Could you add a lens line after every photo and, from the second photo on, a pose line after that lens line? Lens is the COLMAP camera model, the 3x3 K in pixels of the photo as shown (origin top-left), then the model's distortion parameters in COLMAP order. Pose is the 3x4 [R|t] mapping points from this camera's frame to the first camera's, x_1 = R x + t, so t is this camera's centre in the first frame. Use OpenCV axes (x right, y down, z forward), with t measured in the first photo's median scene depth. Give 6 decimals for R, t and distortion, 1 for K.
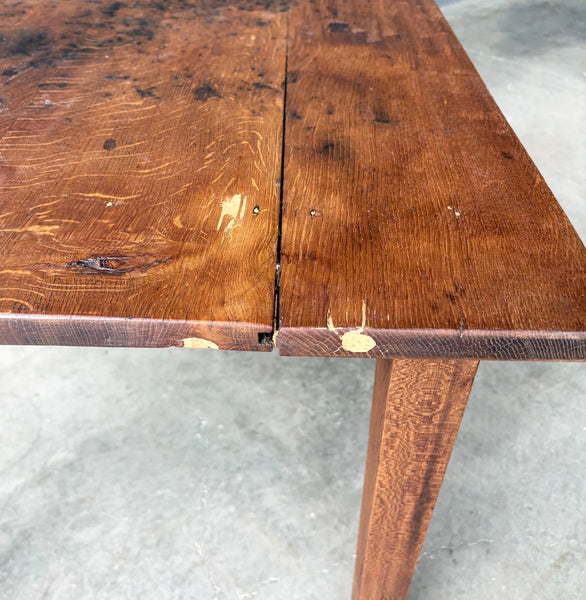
lens RADIAL K [[649.7, 0, 276.6], [0, 649.7, 292.0], [0, 0, 1]] dist [0.004883, 0.009388]
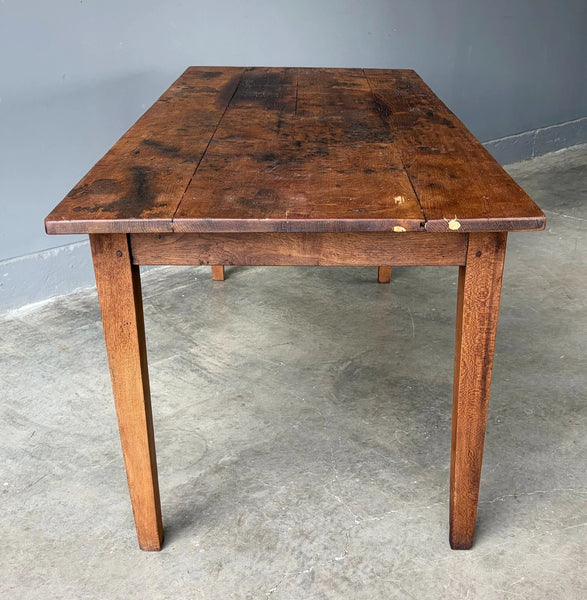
lens RADIAL K [[827.2, 0, 311.1], [0, 827.2, 360.1], [0, 0, 1]] dist [0.172088, -0.651177]
pose [[0.999468, -0.028511, 0.015831, -0.196713], [0.031284, 0.975337, -0.218492, 0.485211], [-0.009211, 0.218871, 0.975710, -0.834485]]
